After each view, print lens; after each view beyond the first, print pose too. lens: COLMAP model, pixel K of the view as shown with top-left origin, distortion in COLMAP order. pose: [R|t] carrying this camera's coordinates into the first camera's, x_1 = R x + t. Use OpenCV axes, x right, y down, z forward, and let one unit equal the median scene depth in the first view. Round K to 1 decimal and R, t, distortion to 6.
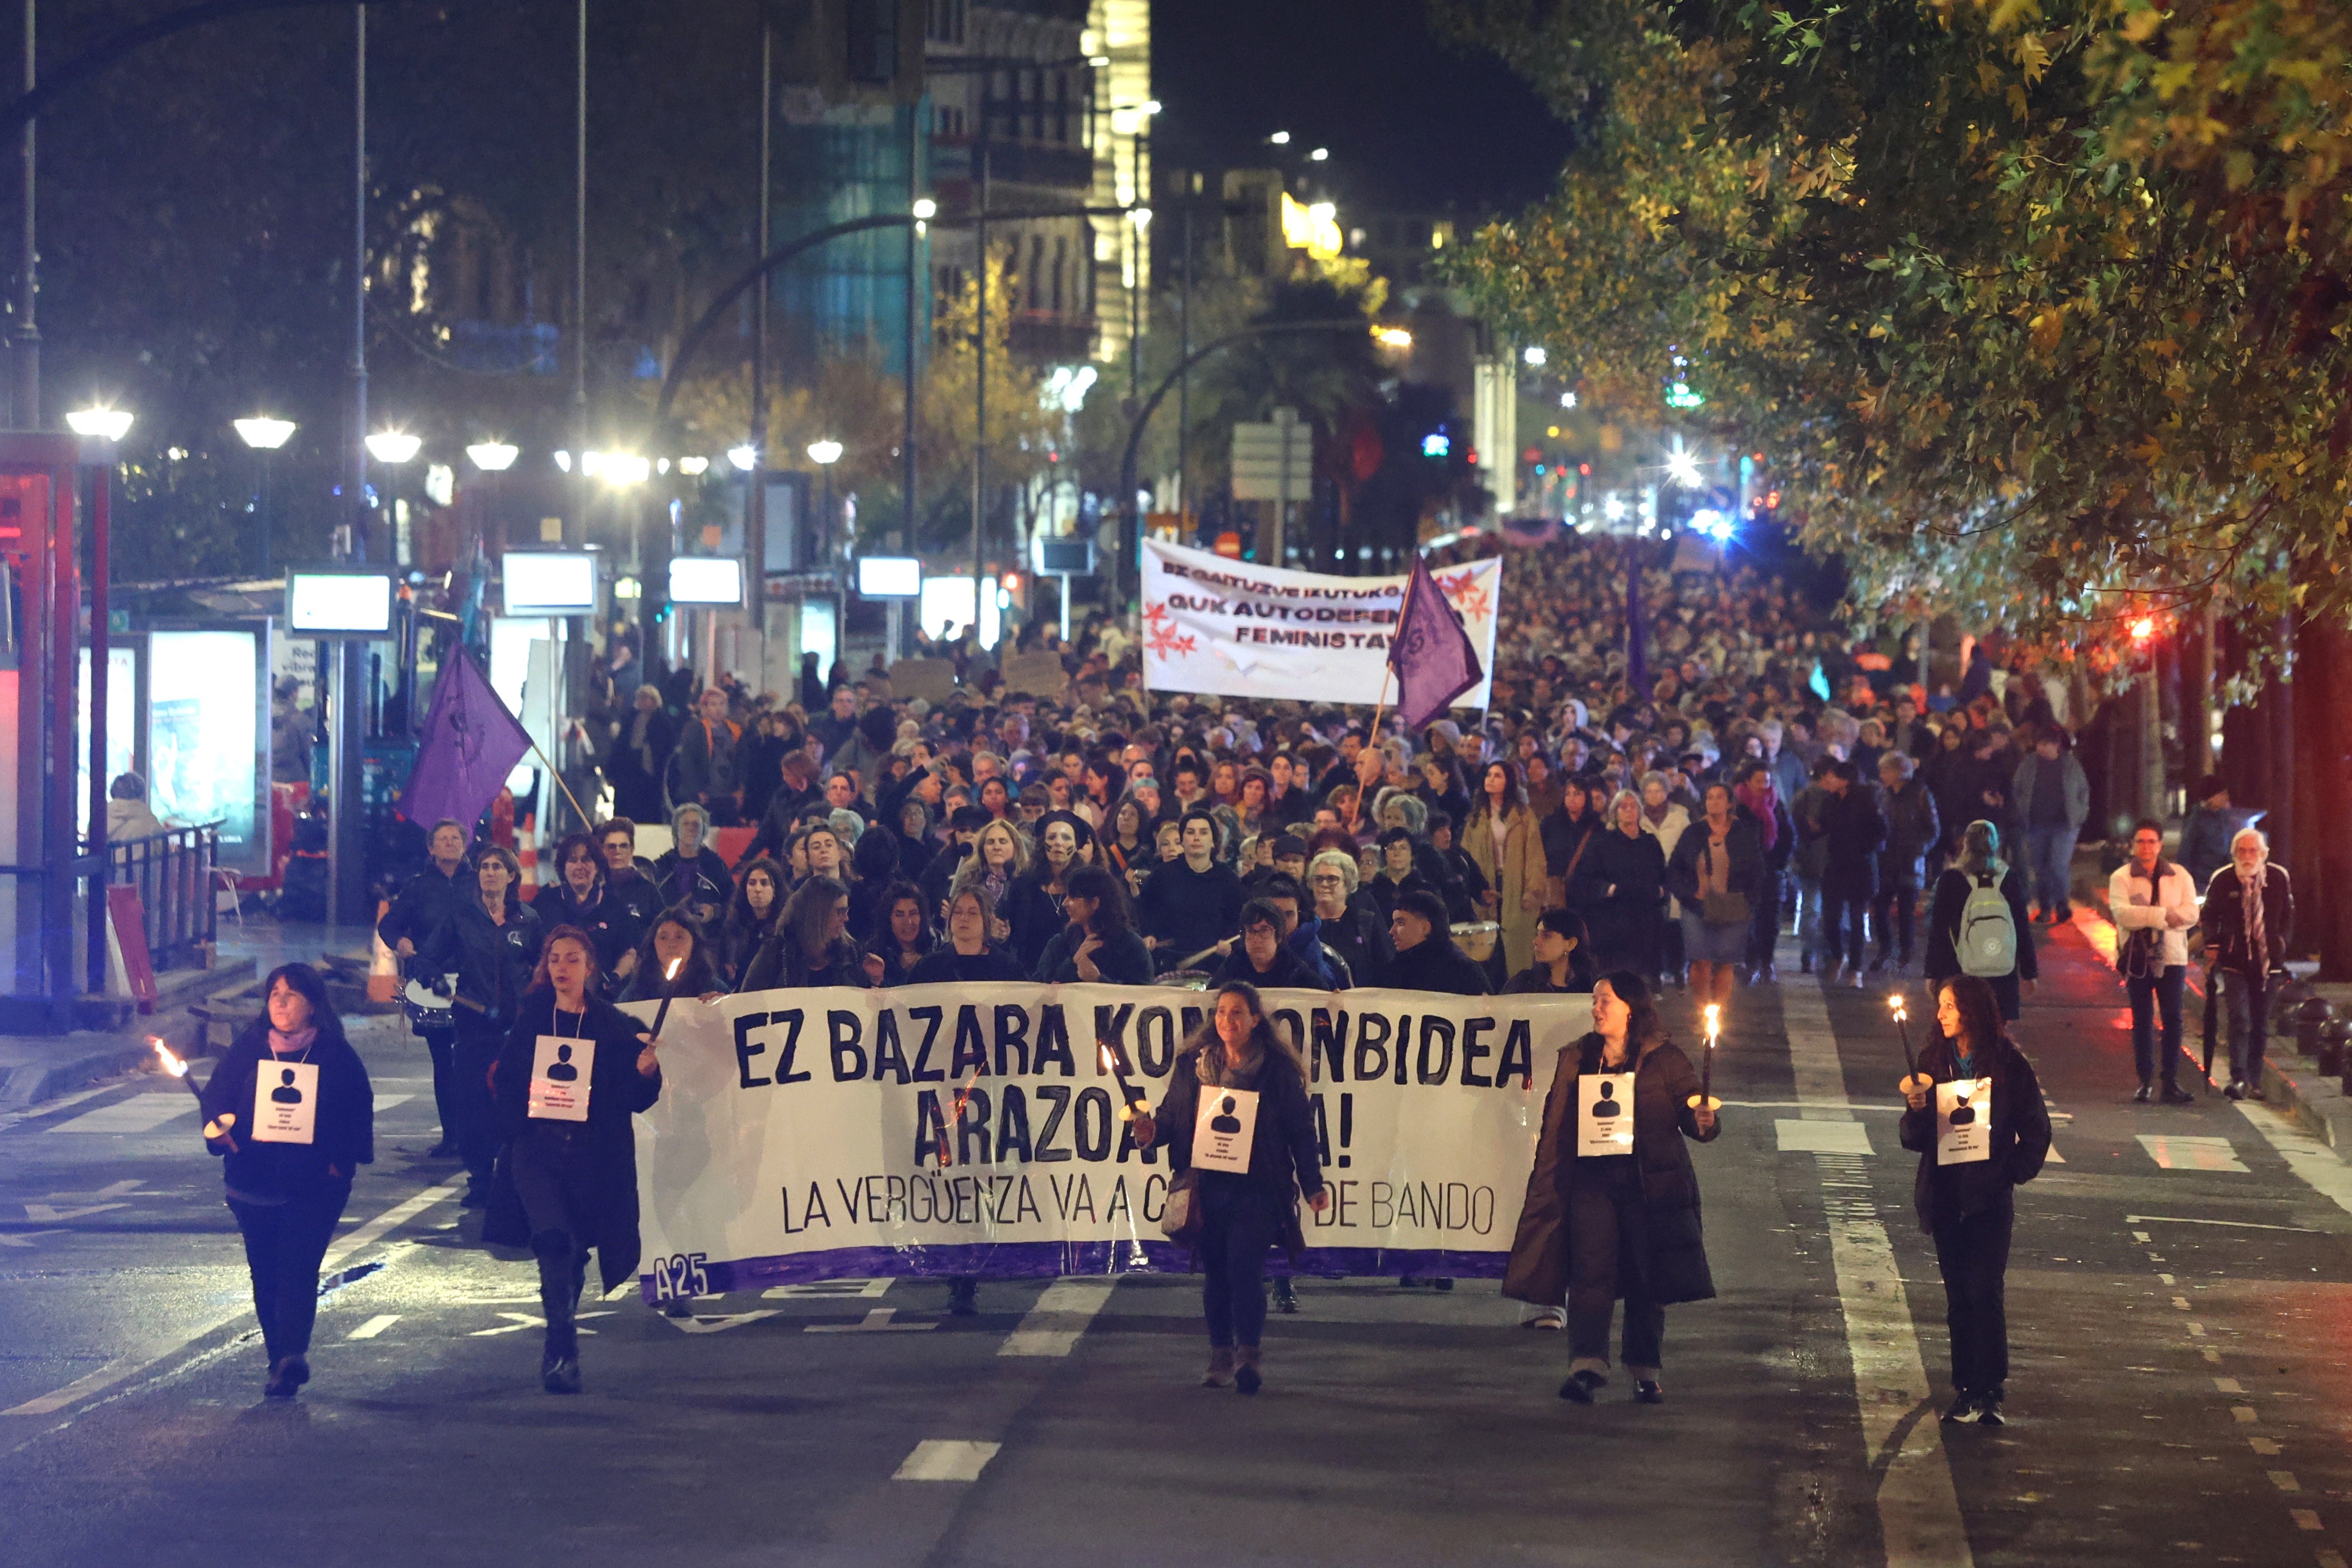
lens RADIAL K [[13111.1, 0, 1176.0], [0, 13111.1, 784.0], [0, 0, 1]] dist [-0.150327, 112.592142]
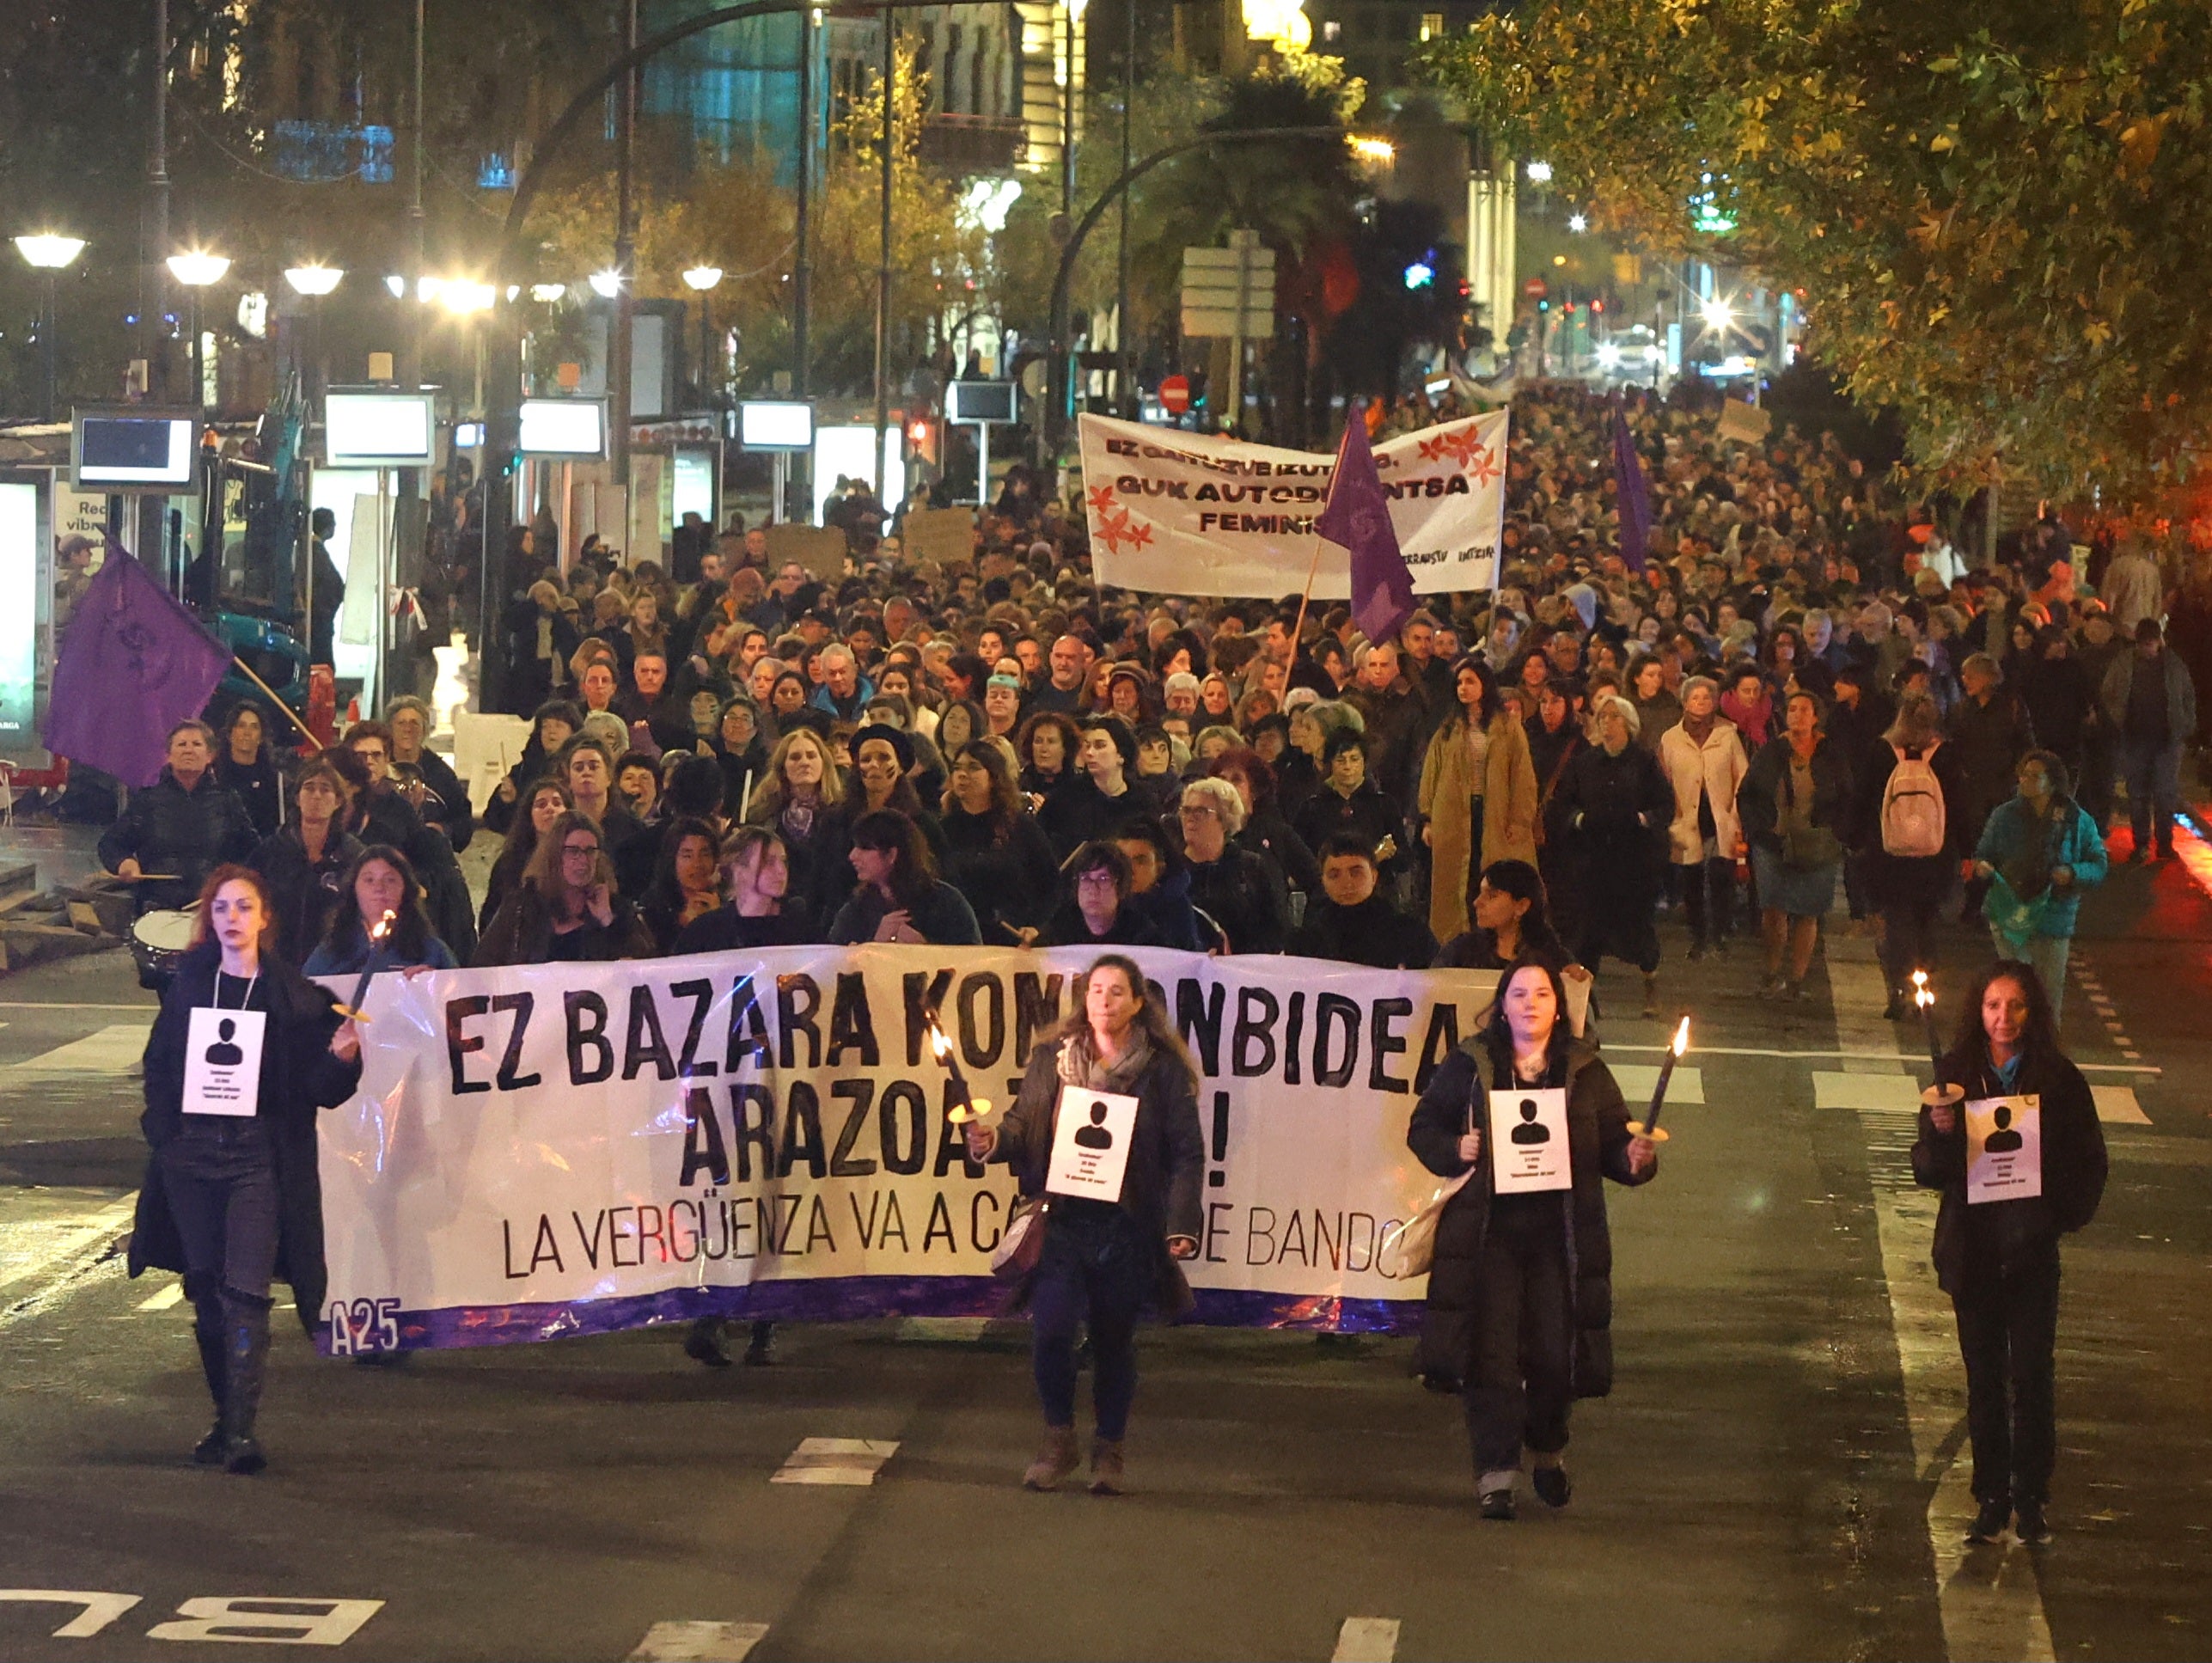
lens RADIAL K [[11990.7, 0, 1106.0], [0, 11990.7, 831.5], [0, 0, 1]] dist [0.014442, 16.603762]
pose [[0.999647, 0.008677, -0.025099, 0.019269], [-0.008153, 0.999749, 0.020876, -0.005826], [0.025274, -0.020664, 0.999467, 0.221728]]
